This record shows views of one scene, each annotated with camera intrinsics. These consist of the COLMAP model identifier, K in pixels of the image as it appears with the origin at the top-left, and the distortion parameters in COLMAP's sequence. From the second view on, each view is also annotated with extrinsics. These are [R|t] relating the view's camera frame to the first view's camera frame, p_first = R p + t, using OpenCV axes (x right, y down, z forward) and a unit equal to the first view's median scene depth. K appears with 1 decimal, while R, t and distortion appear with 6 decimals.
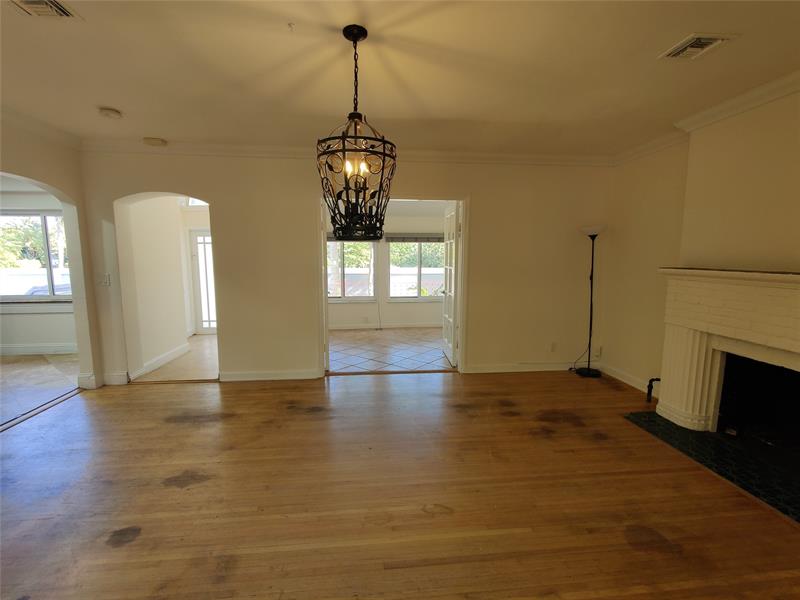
lens RADIAL K [[375.9, 0, 400.0], [0, 375.9, 300.0], [0, 0, 1]] dist [0.001451, -0.000360]
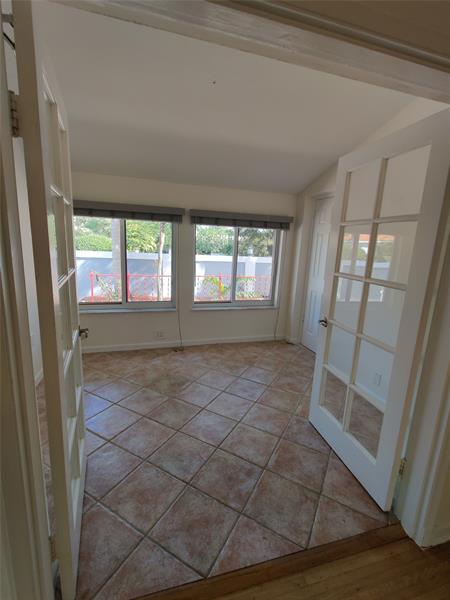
lens RADIAL K [[281.9, 0, 225.0], [0, 281.9, 300.0], [0, 0, 1]] dist [0.001451, -0.000360]
pose [[0.982076, 0.024072, 0.186940, -0.069250], [-0.039010, 0.996295, 0.076646, -0.053603], [-0.184402, -0.082564, 0.979377, 0.465742]]
